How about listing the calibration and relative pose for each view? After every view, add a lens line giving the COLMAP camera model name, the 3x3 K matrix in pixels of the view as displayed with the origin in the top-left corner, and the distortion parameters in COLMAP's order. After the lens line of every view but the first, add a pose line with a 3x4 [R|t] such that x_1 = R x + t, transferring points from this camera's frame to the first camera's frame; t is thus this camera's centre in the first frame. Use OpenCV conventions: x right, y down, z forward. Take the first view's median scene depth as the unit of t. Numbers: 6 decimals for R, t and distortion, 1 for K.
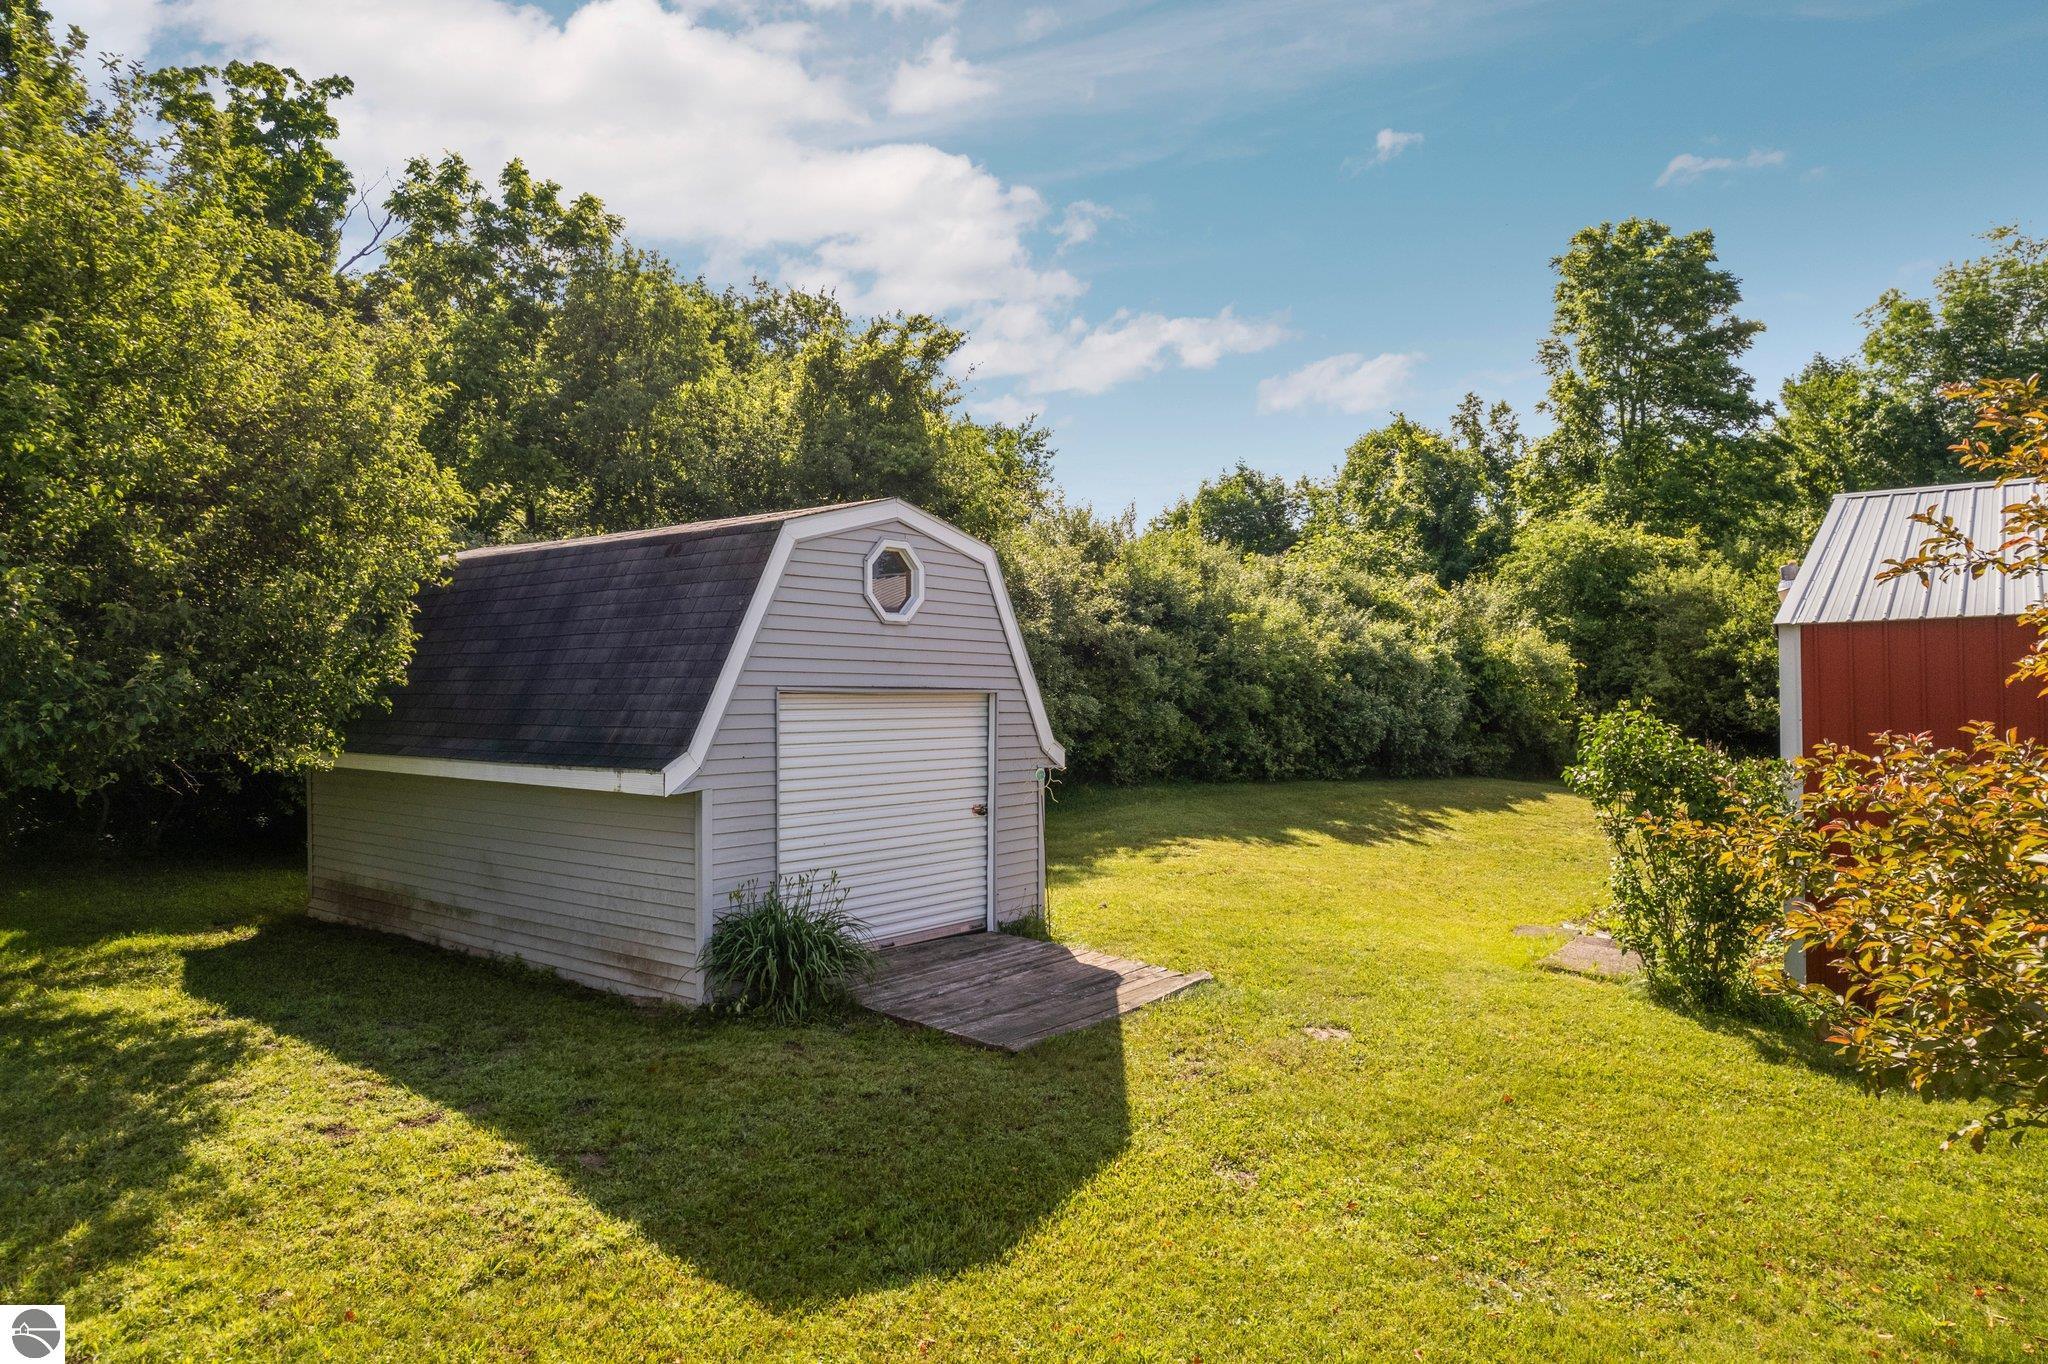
lens RADIAL K [[1338.1, 0, 1037.7], [0, 1338.1, 692.7], [0, 0, 1]] dist [-0.081618, 0.073736]
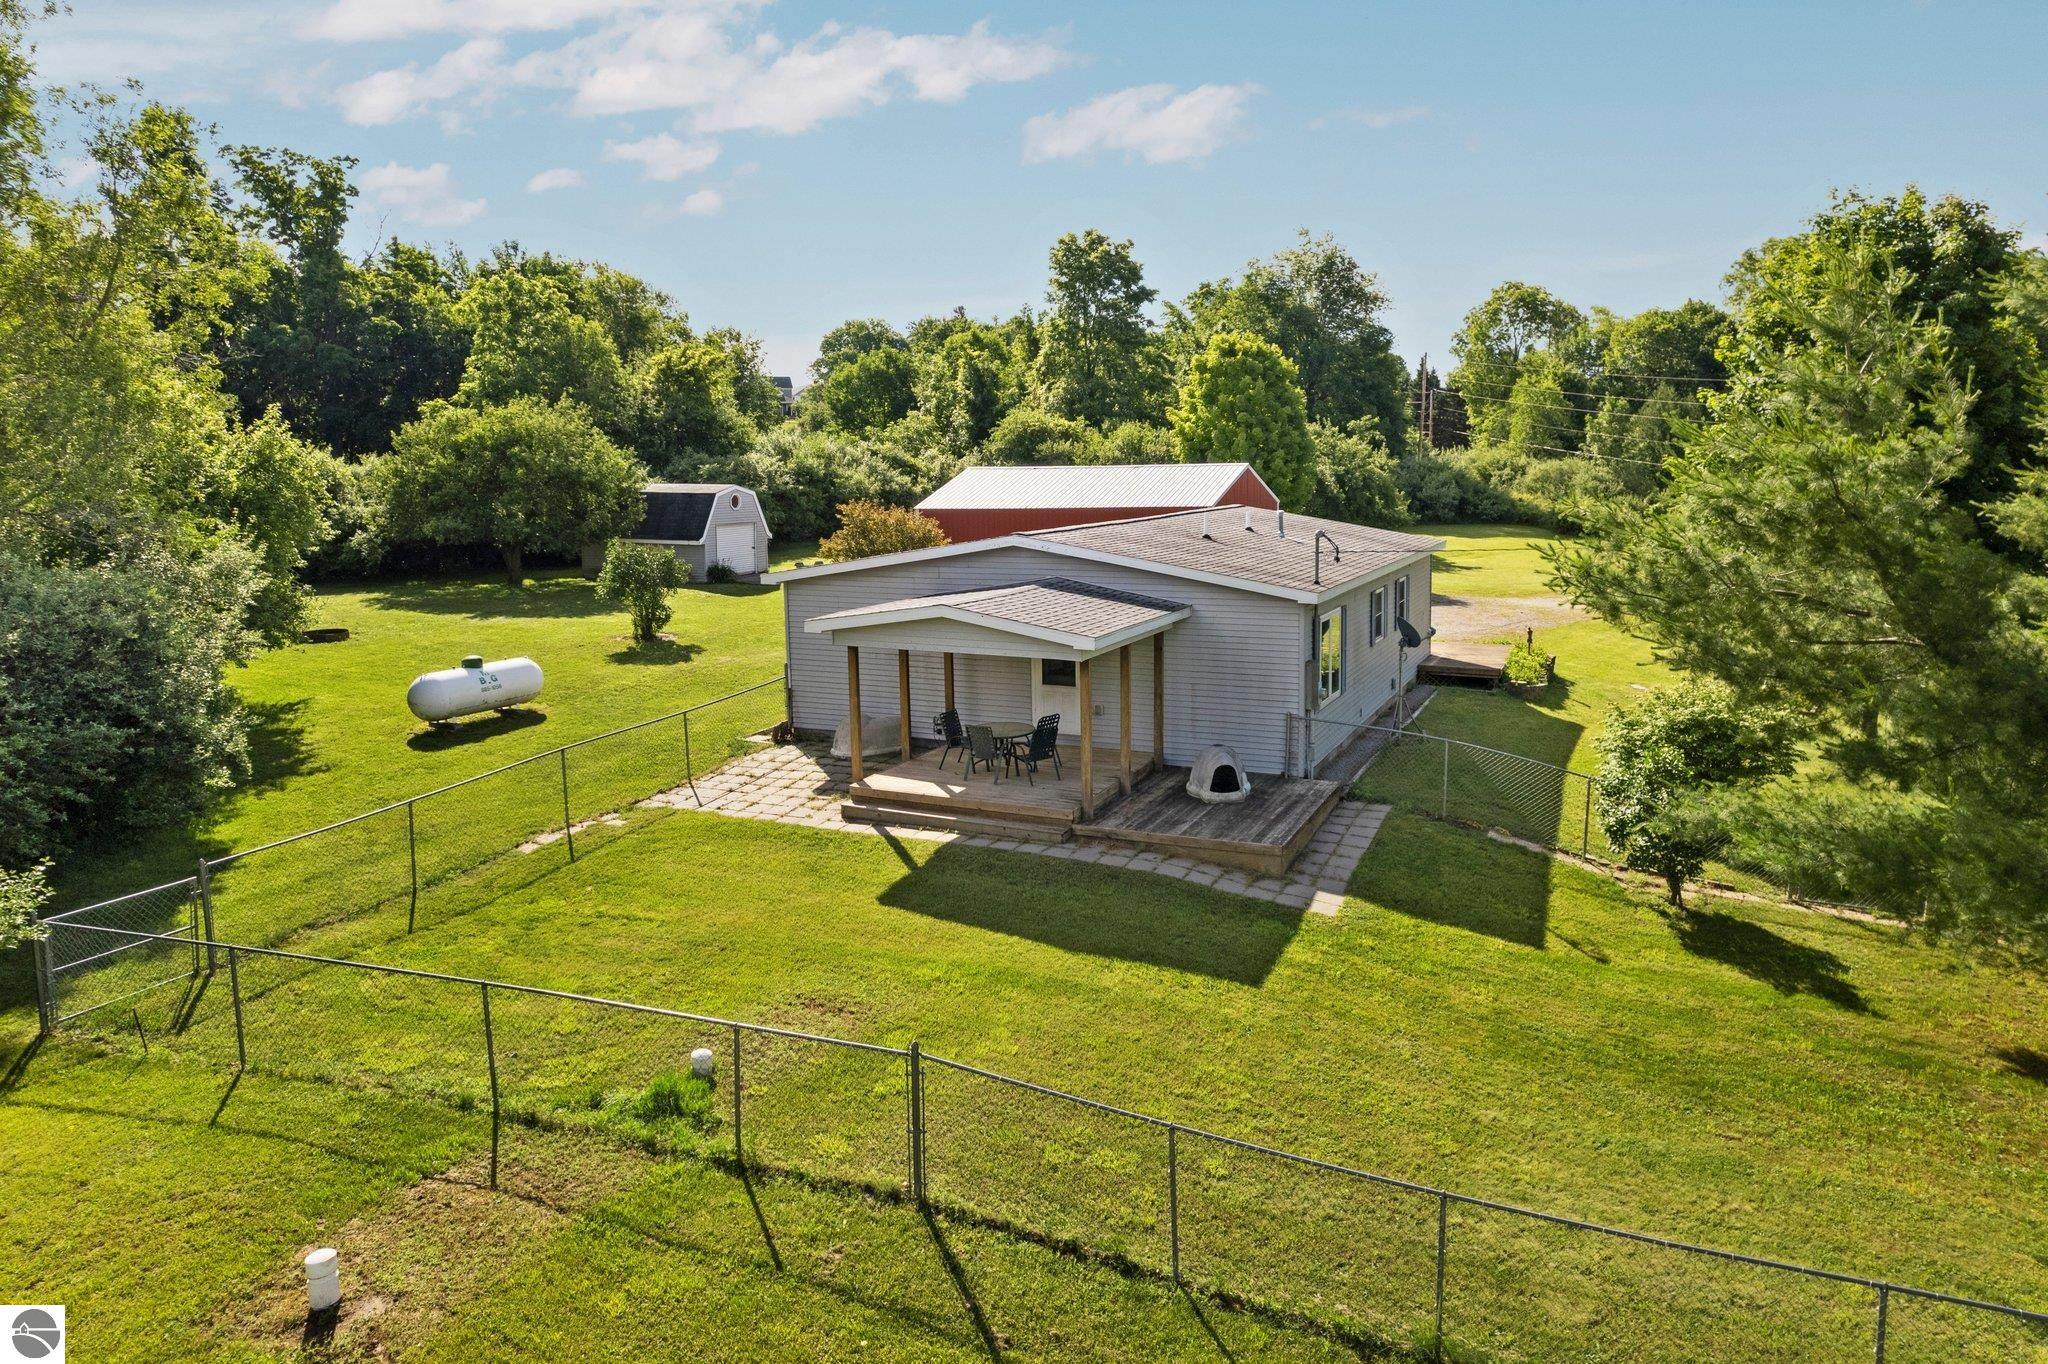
lens RADIAL K [[1338.1, 0, 1037.7], [0, 1338.1, 692.7], [0, 0, 1]] dist [-0.081618, 0.073736]
pose [[0.978288, -0.028557, 0.205271, -0.020123], [-0.008663, 0.983961, 0.178174, -0.119506], [-0.207067, -0.176084, 0.962350, -1.785961]]
